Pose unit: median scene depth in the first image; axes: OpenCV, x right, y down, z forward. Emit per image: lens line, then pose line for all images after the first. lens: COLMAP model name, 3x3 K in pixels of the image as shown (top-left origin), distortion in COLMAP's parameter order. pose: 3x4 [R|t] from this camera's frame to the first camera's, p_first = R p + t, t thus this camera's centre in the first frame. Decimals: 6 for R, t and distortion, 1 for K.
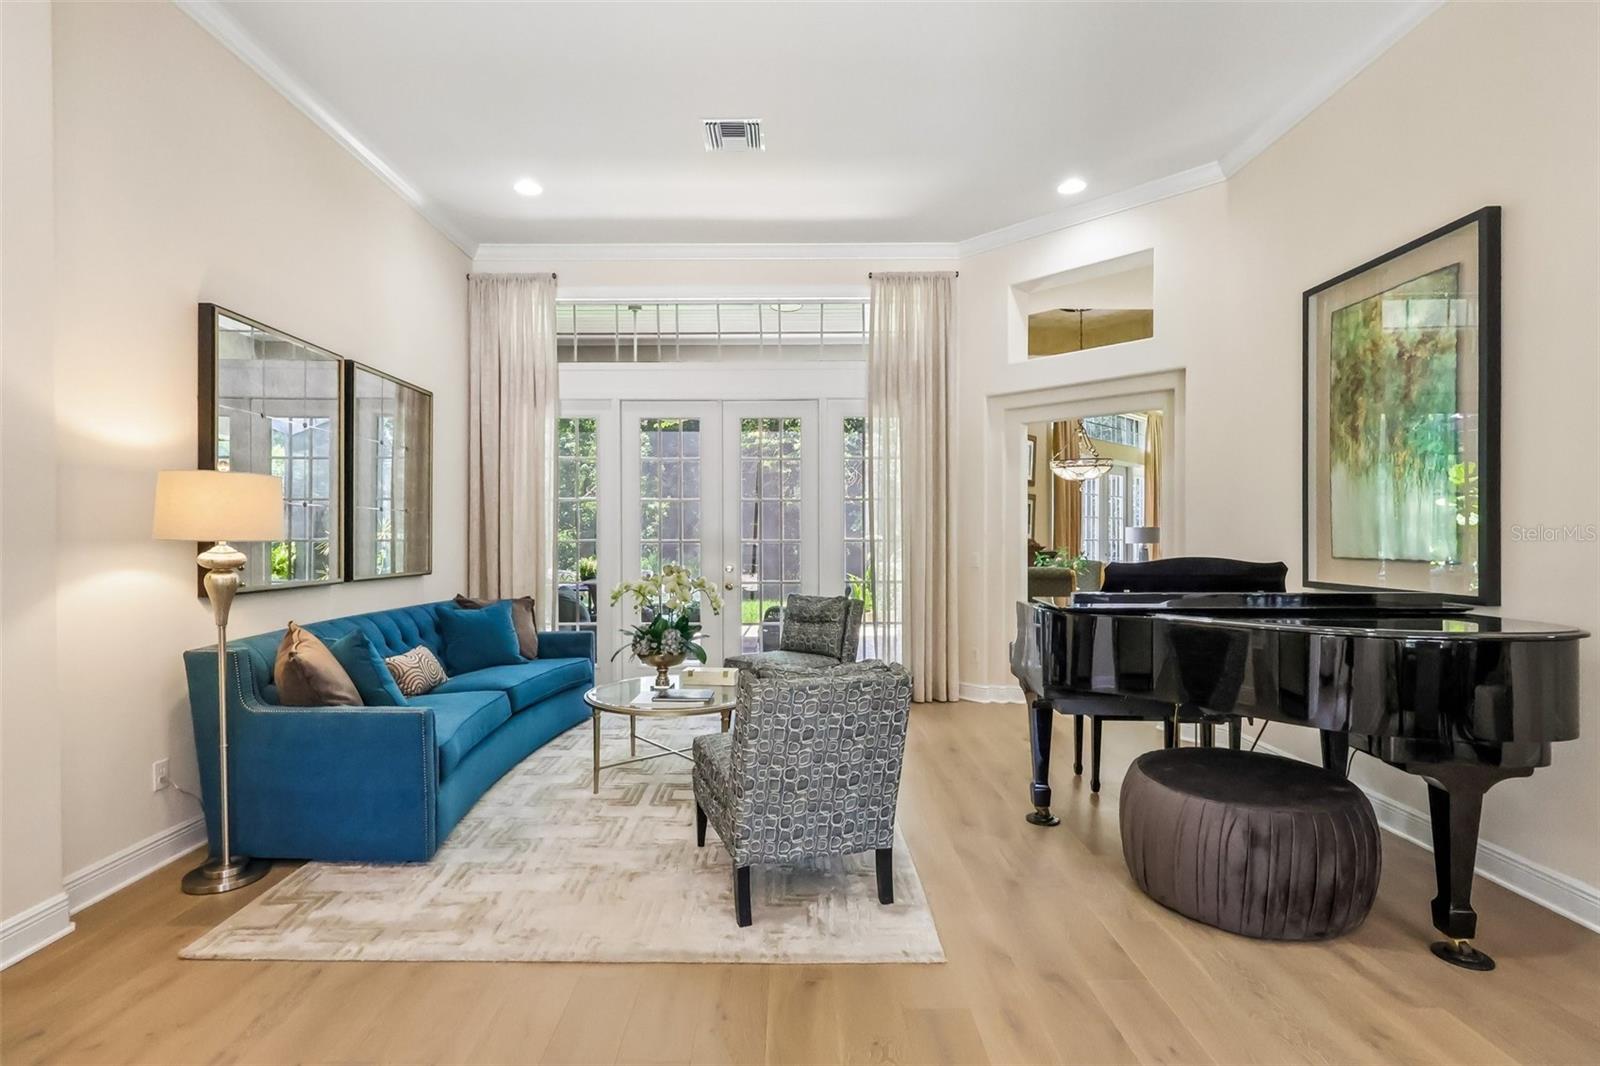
lens RADIAL K [[746.4, 0, 775.1], [0, 746.4, 535.2], [0, 0, 1]] dist [-0.005663, 0.001372]
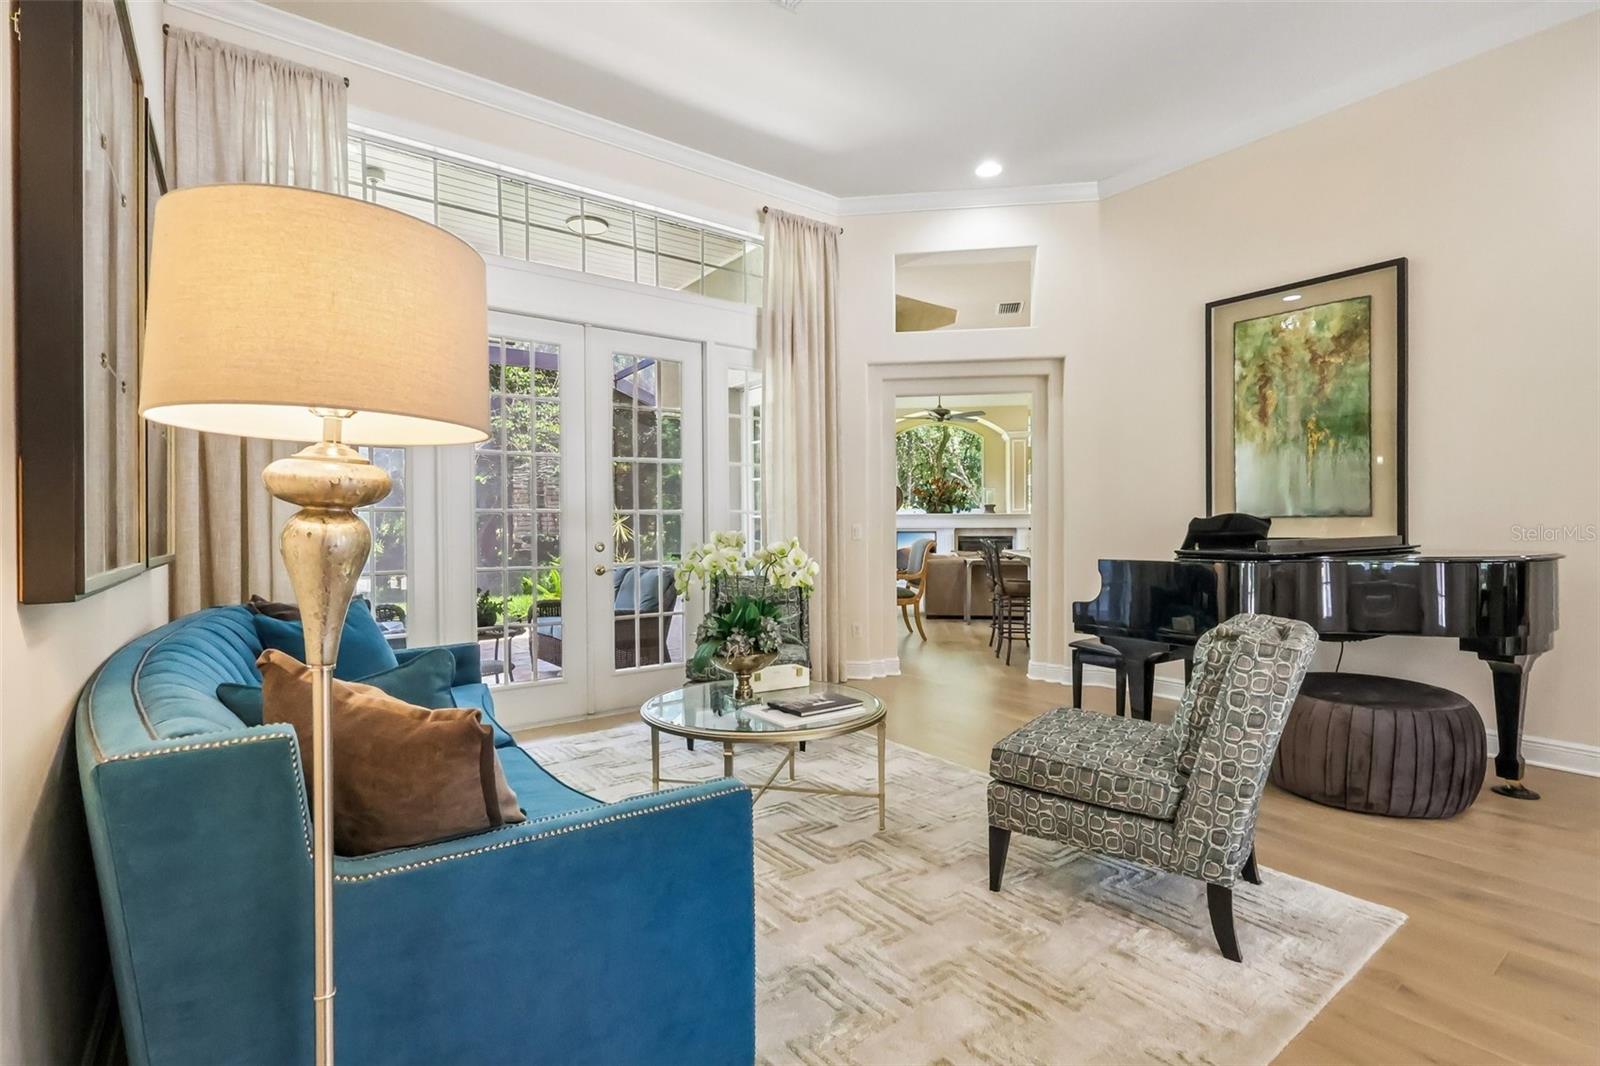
lens RADIAL K [[746.4, 0, 795.8], [0, 746.4, 528.8], [0, 0, 1]] dist [-0.005663, 0.001372]
pose [[0.794214, -0.005422, 0.607614, -0.558389], [0.006447, 0.999979, 0.000497, 0.040816], [-0.607604, 0.003523, 0.794232, 0.411836]]
